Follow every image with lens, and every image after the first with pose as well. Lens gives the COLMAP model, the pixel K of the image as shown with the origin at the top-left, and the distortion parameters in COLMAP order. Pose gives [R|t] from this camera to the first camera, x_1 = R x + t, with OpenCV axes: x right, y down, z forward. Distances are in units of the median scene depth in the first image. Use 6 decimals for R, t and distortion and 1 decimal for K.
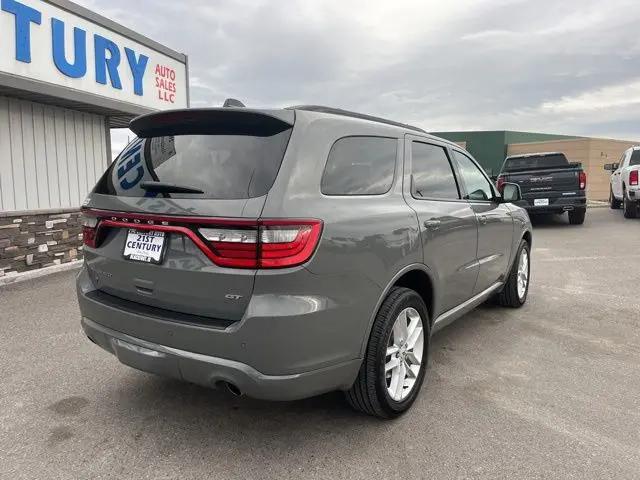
lens RADIAL K [[482.6, 0, 347.3], [0, 482.6, 256.6], [0, 0, 1]] dist [0.068722, -0.088931]
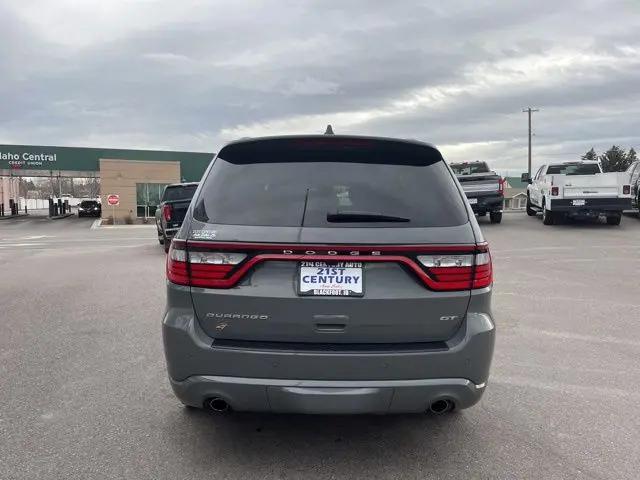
lens RADIAL K [[482.6, 0, 311.8], [0, 482.6, 257.0], [0, 0, 1]] dist [0.068722, -0.088931]
pose [[0.831916, -0.060419, 0.551602, -0.949151], [0.080829, 0.996647, -0.012738, -0.055019], [-0.548983, 0.055182, 0.834010, 0.244316]]
